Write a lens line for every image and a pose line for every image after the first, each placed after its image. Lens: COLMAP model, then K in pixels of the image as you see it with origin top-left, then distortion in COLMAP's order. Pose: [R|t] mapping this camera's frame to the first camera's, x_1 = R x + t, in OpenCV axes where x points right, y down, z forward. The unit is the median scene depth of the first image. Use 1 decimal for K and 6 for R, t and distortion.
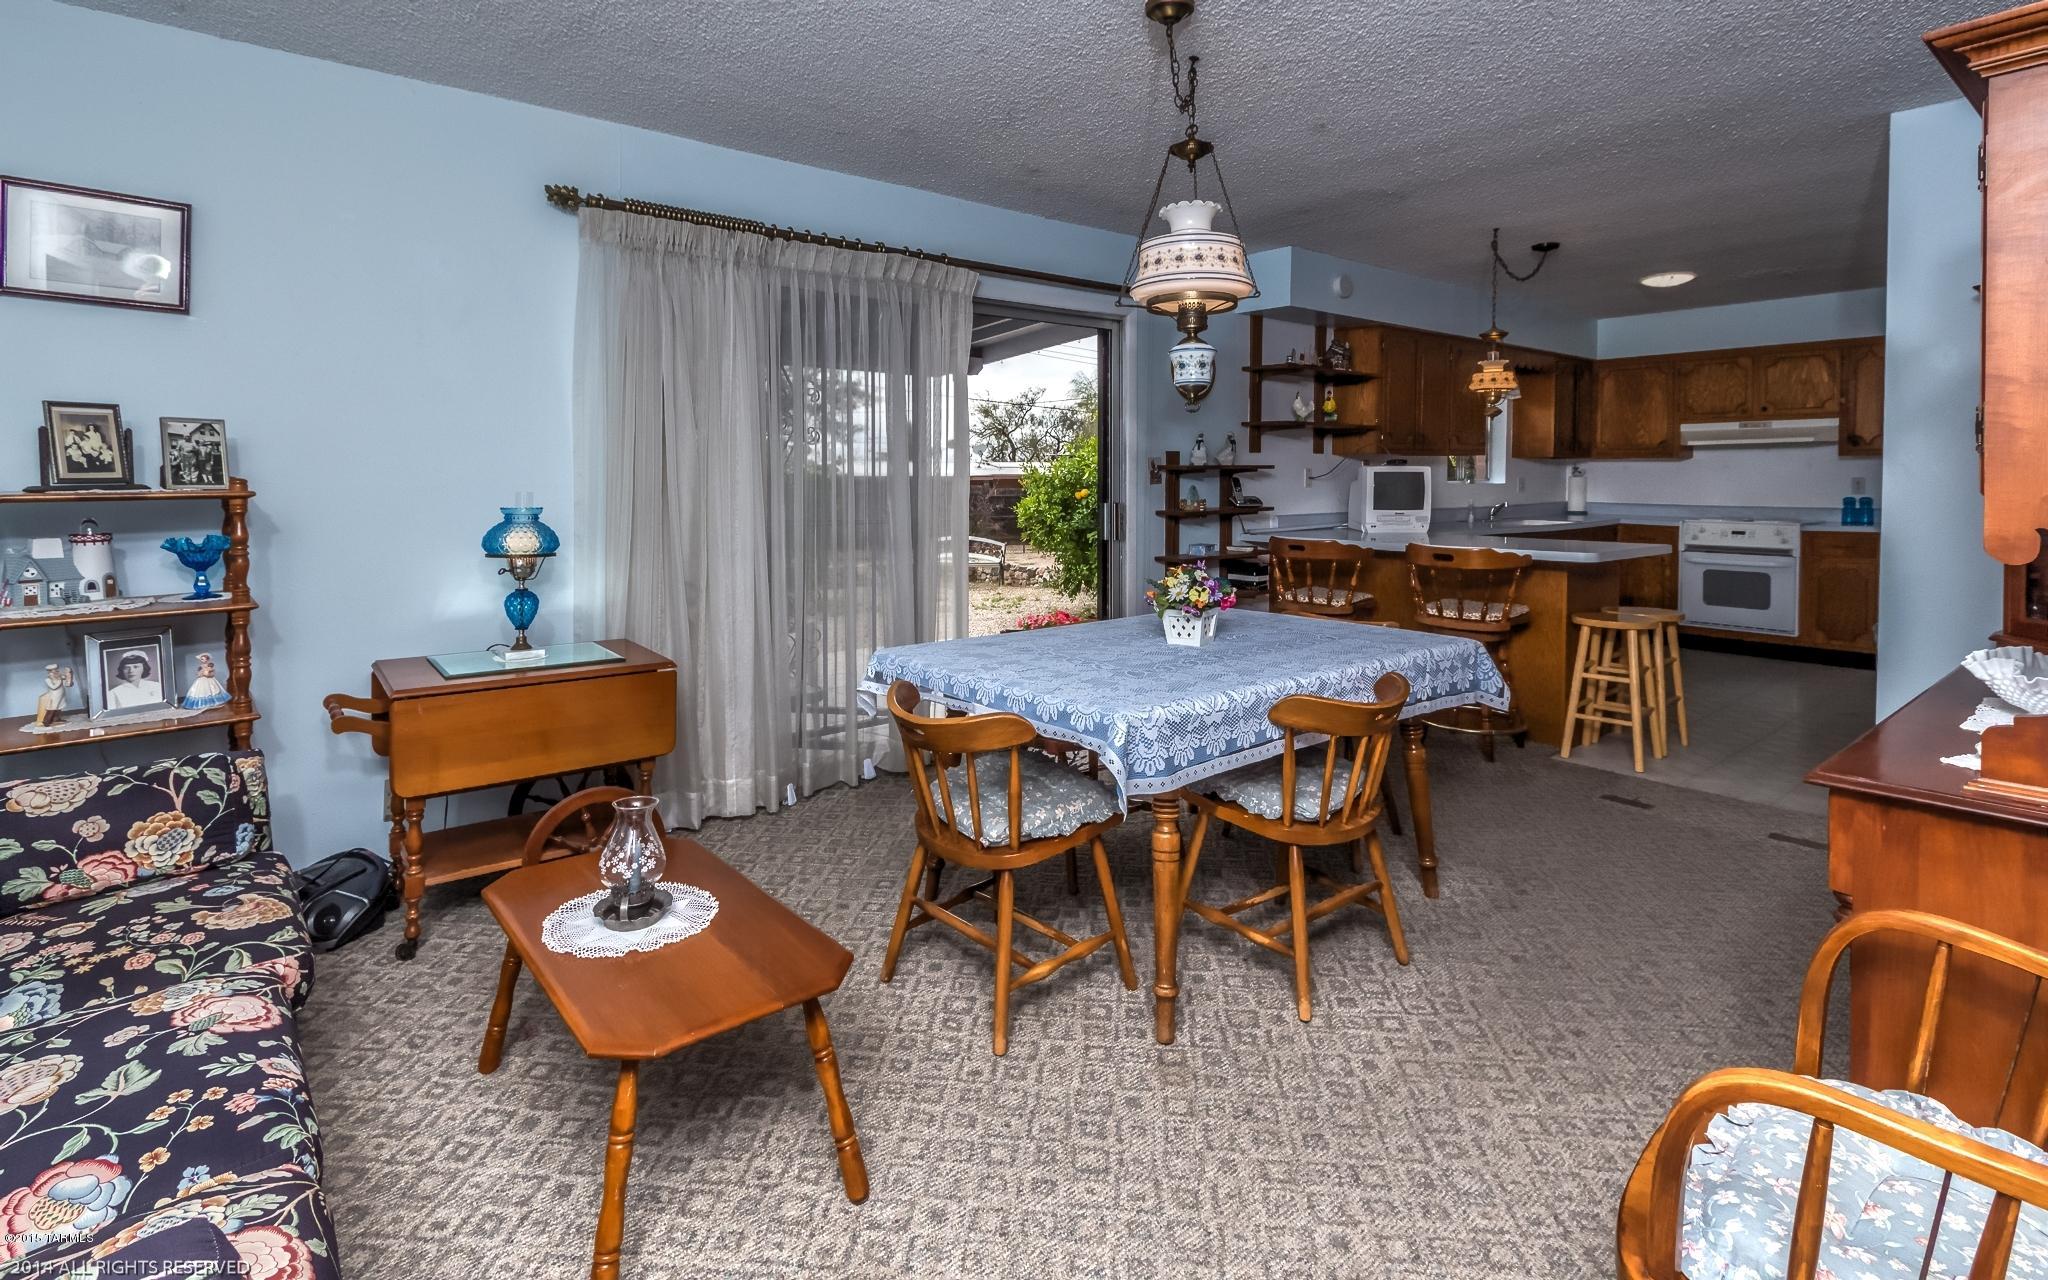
lens RADIAL K [[968.4, 0, 1031.9], [0, 968.4, 508.3], [0, 0, 1]] dist [-0.002077, 0.001014]
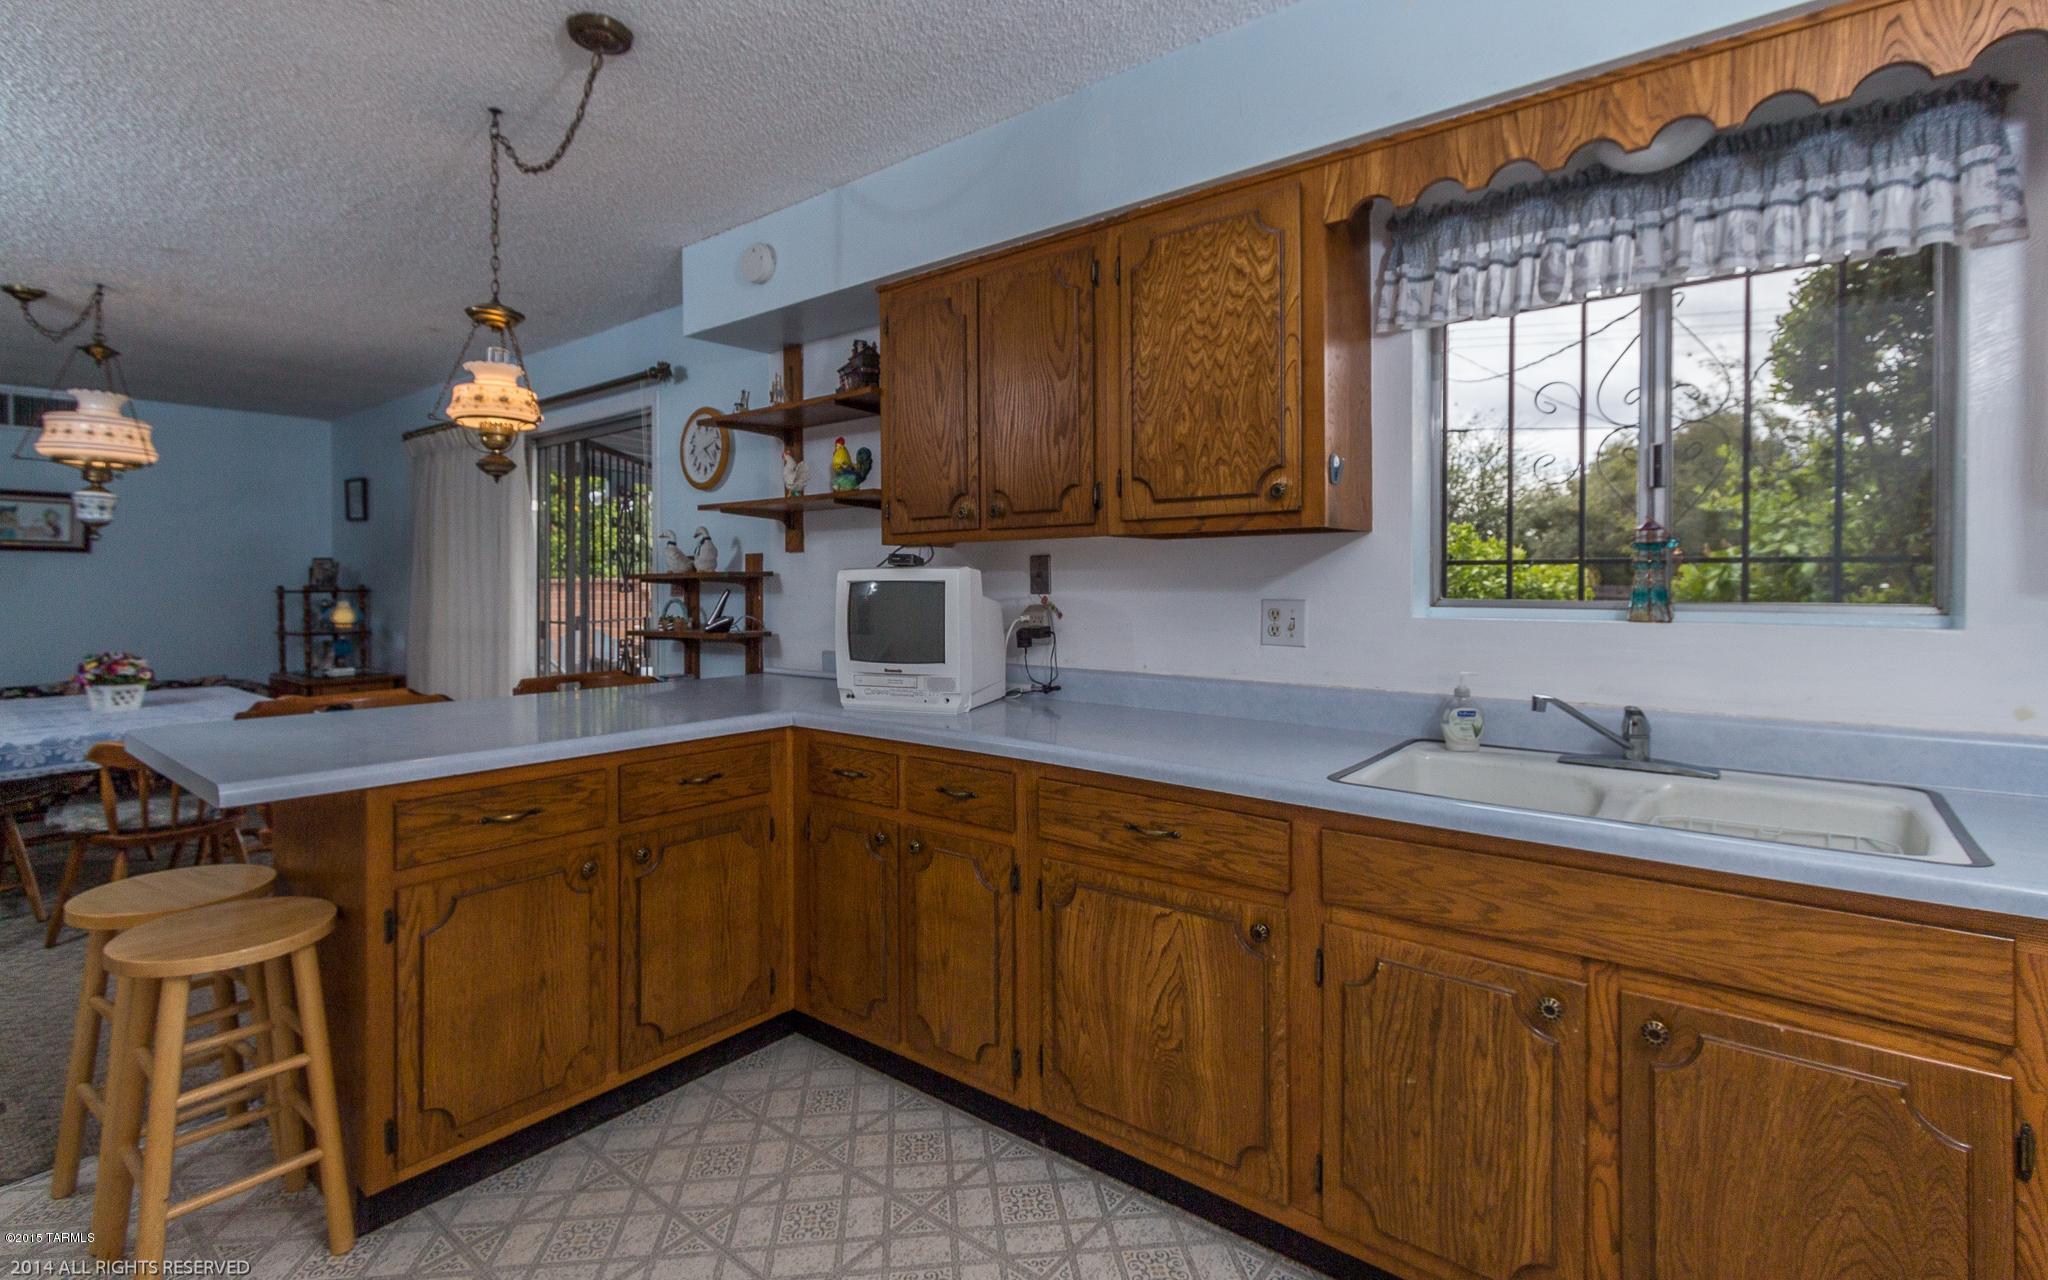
lens RADIAL K [[968.4, 0, 993.7], [0, 968.4, 578.3], [0, 0, 1]] dist [-0.002077, 0.001014]
pose [[0.186703, 0.001781, -0.982415, 0.741672], [-0.030881, 0.999515, -0.004057, -0.033296], [0.981931, 0.031095, 0.186667, 0.832726]]
